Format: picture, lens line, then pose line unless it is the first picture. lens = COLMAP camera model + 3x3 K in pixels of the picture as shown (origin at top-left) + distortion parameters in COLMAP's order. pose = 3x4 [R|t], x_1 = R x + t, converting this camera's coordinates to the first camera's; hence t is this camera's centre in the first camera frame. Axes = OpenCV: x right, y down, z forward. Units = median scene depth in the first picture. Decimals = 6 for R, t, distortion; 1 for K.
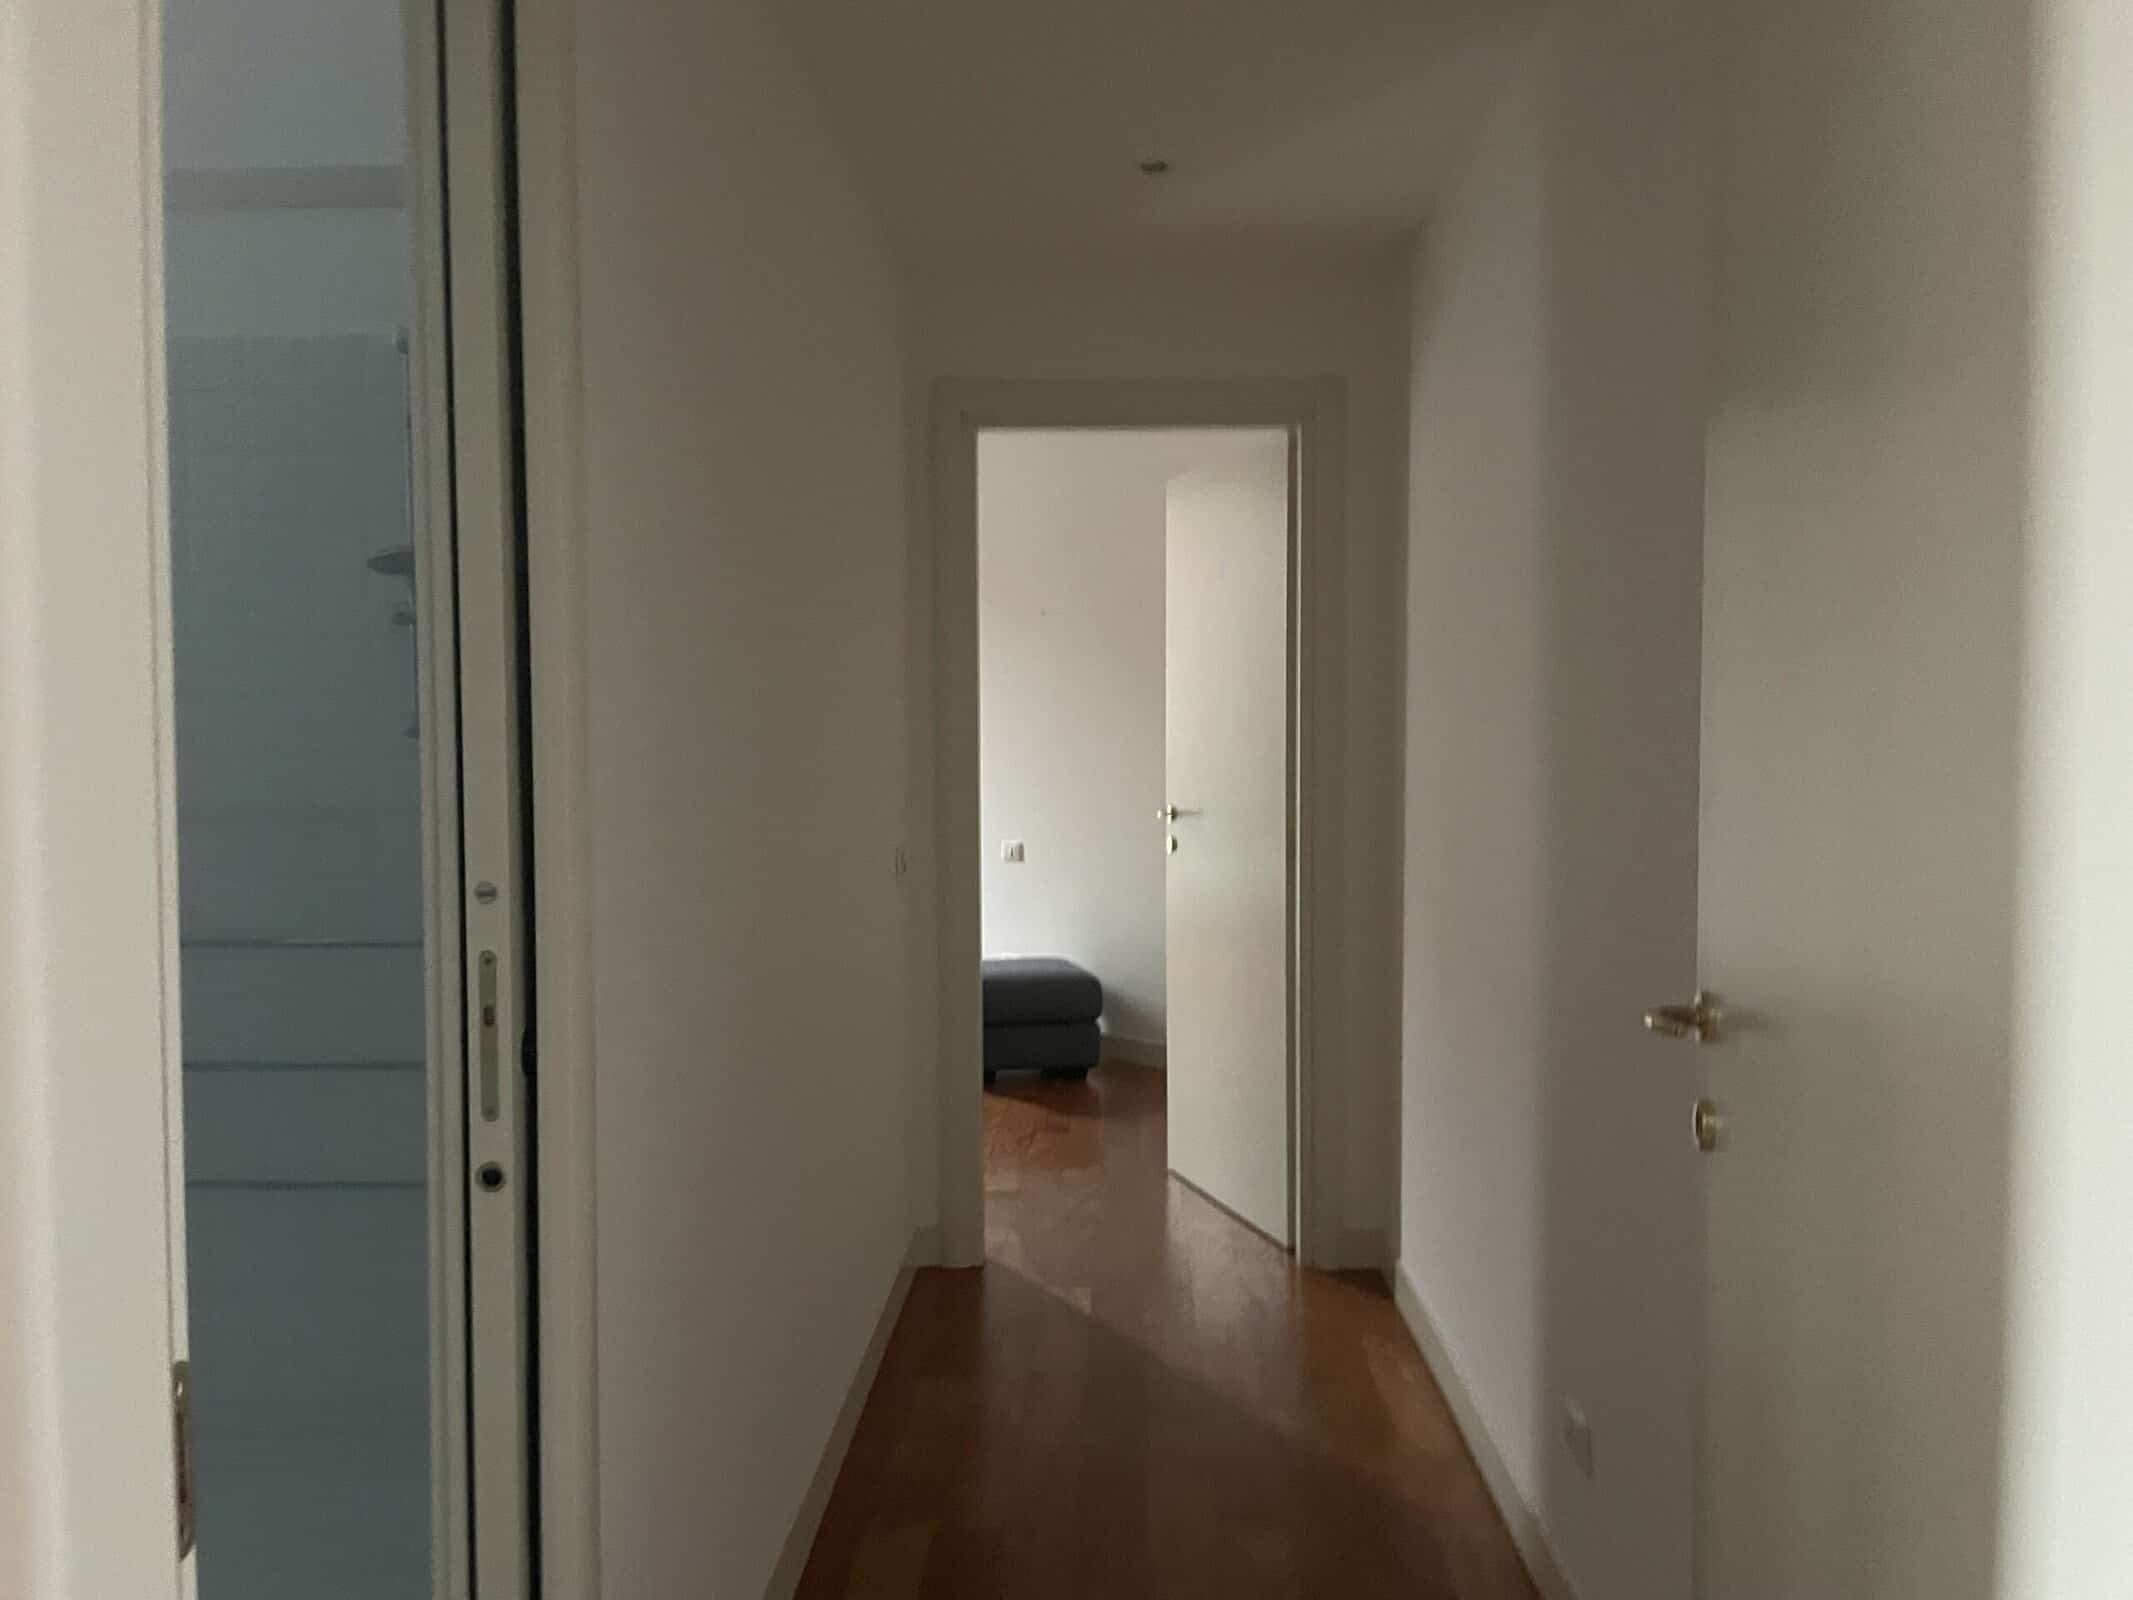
lens RADIAL K [[1613.0, 0, 1066.5], [0, 1613.0, 800.0], [0, 0, 1]] dist [0.008283, 0.002772]
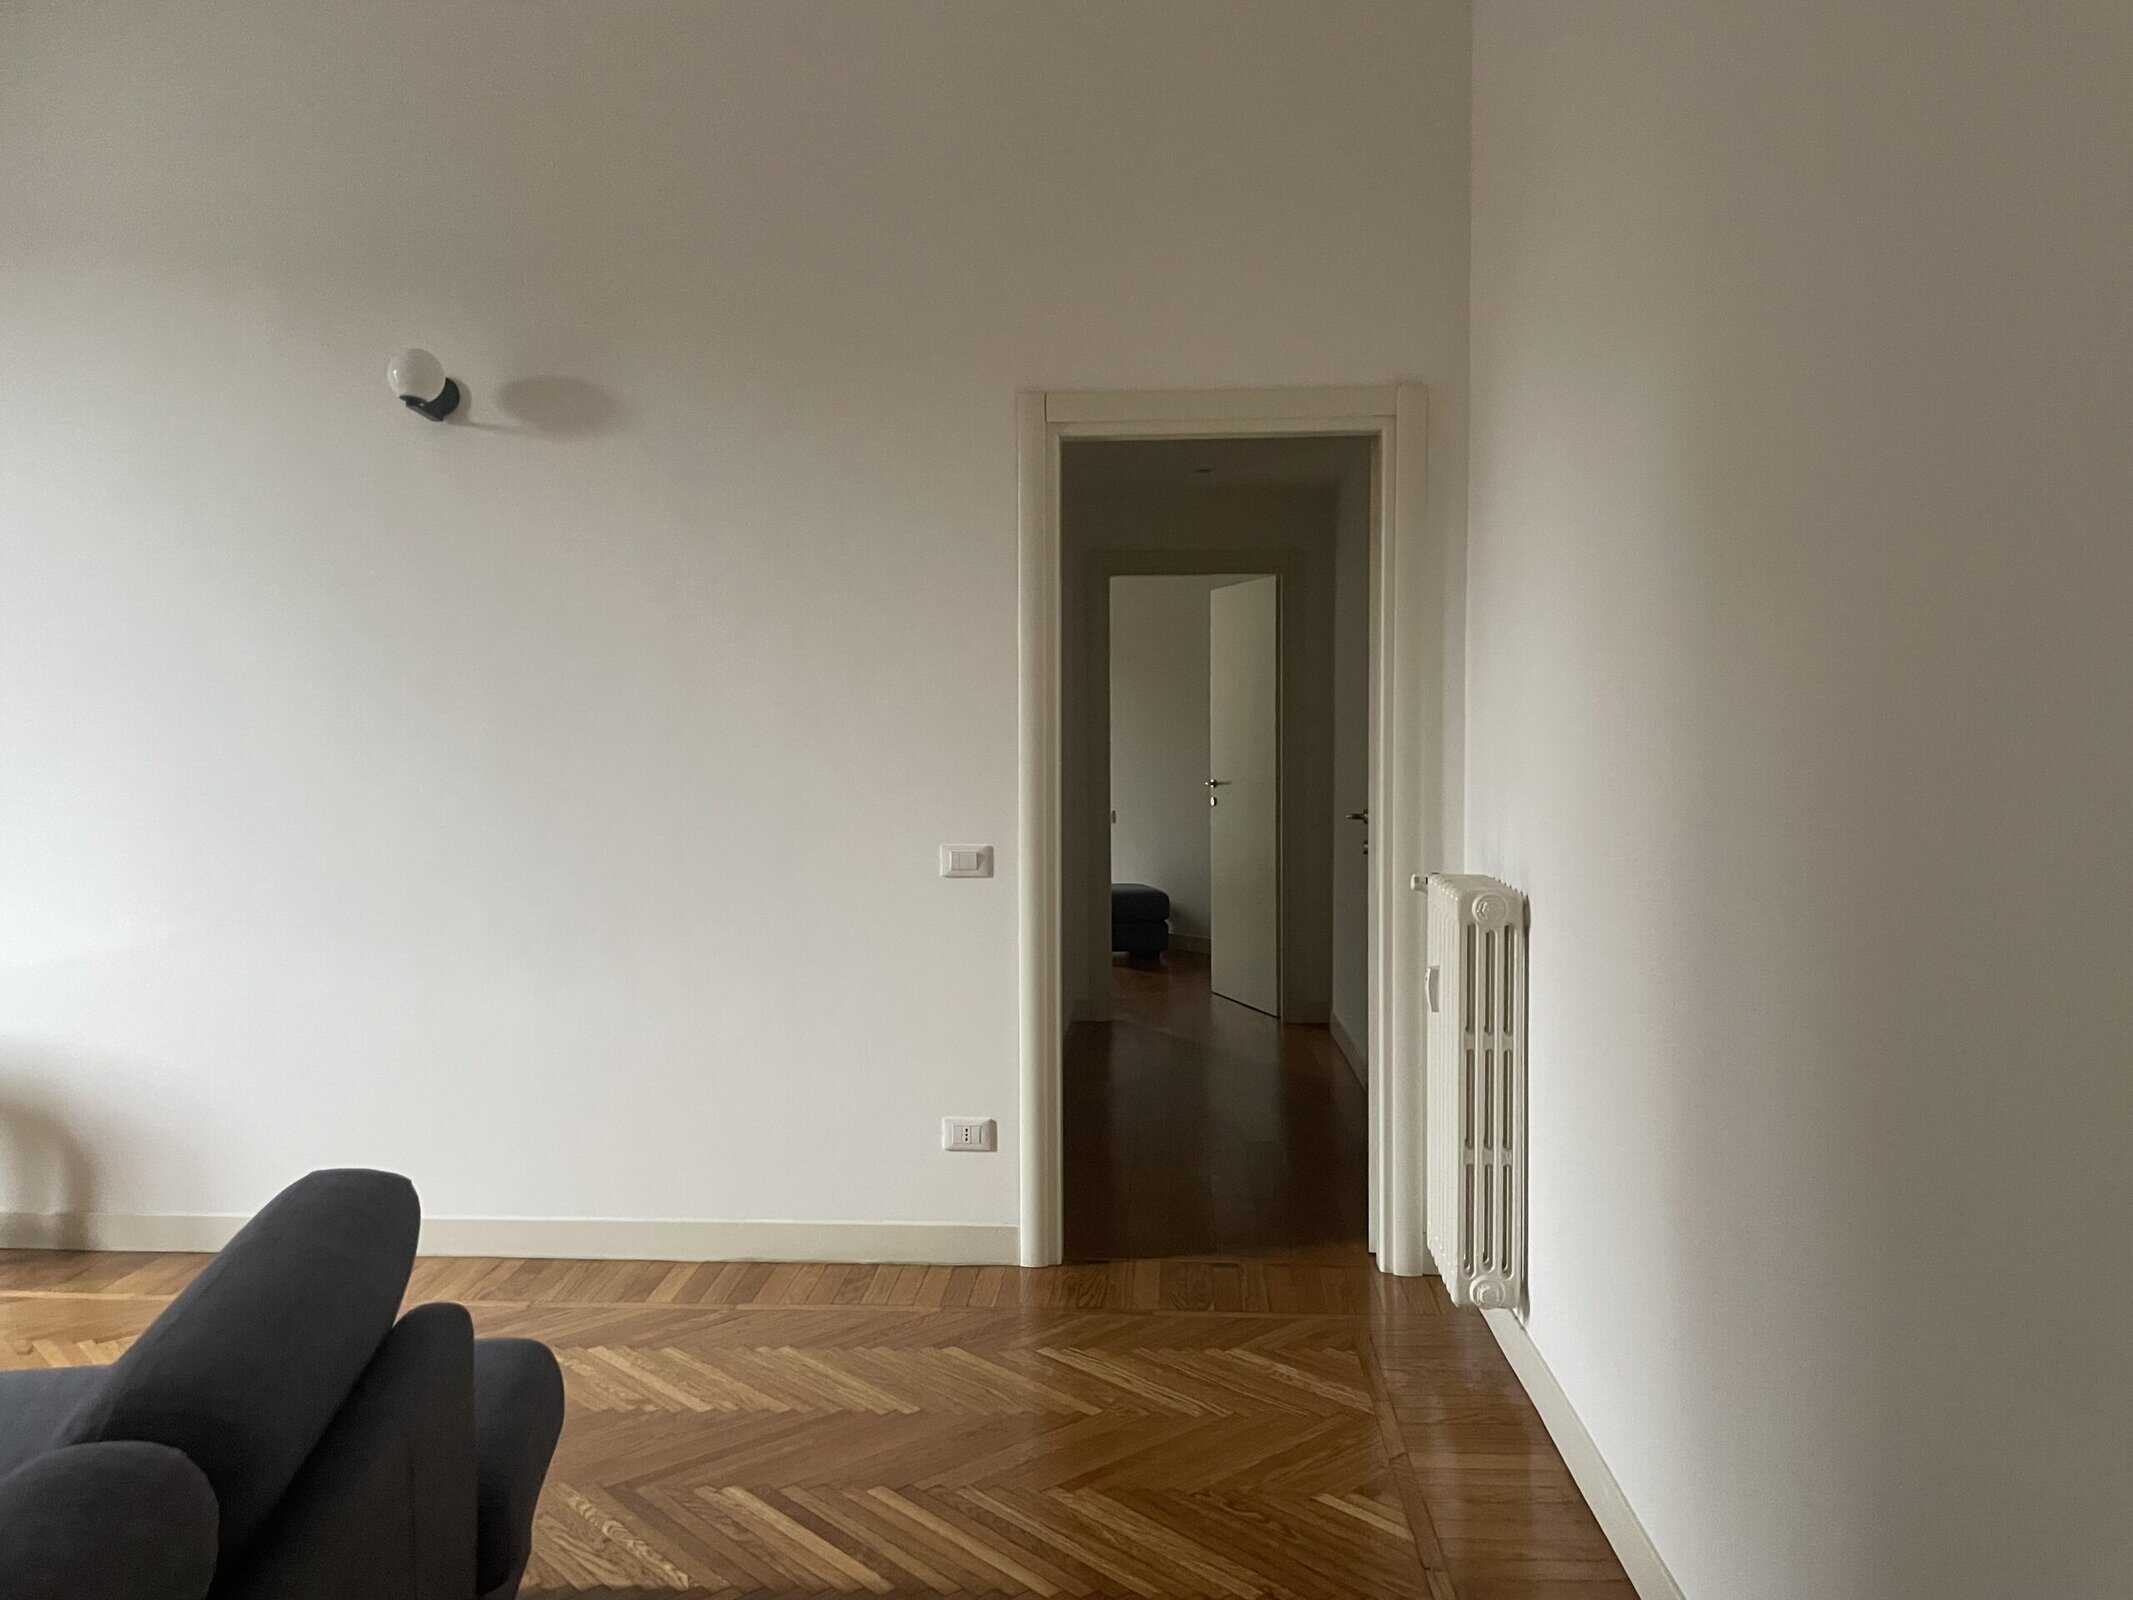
lens RADIAL K [[1605.5, 0, 1072.9], [0, 1605.5, 789.0], [0, 0, 1]] dist [0.084428, -0.115383]
pose [[0.999687, -0.000501, -0.025017, -0.041554], [0.000216, 0.999935, -0.011403, 0.033586], [0.025021, 0.011394, 0.999622, -0.710526]]
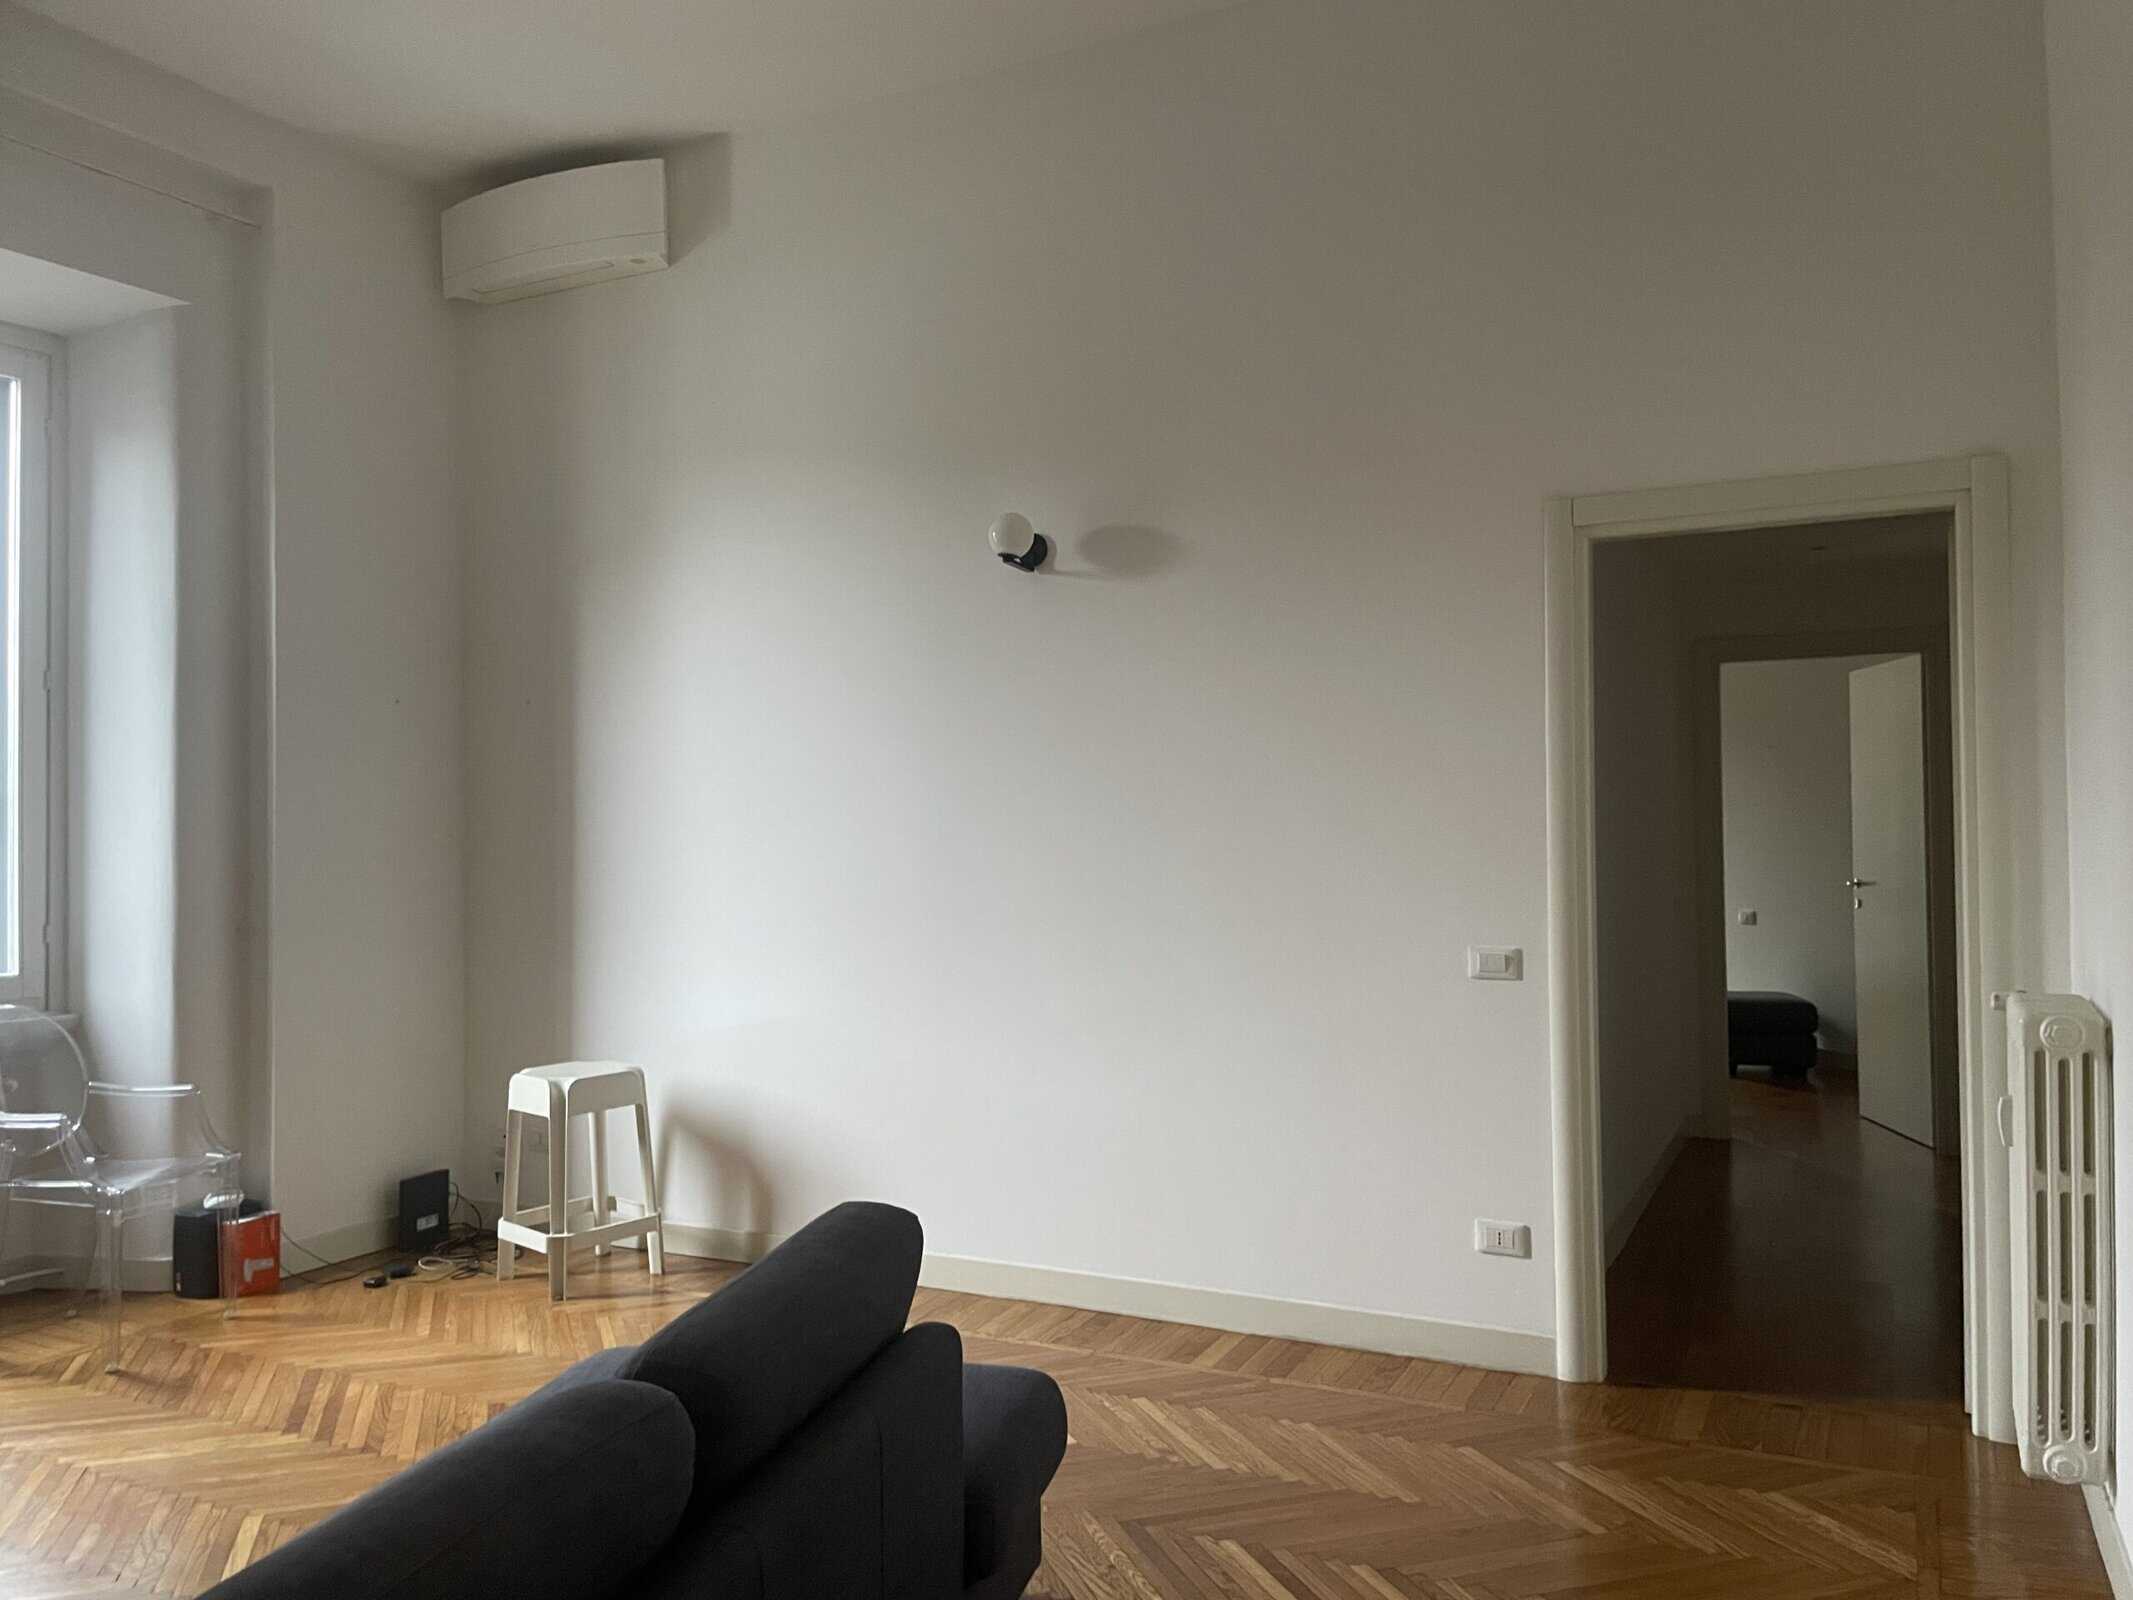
lens RADIAL K [[1605.0, 0, 1078.2], [0, 1605.0, 807.7], [0, 0, 1]] dist [0.092927, -0.132763]
pose [[0.909970, -0.014704, -0.414413, 0.032925], [-0.009340, 0.998391, -0.055933, 0.029625], [0.414568, 0.054768, 0.908369, -0.739670]]
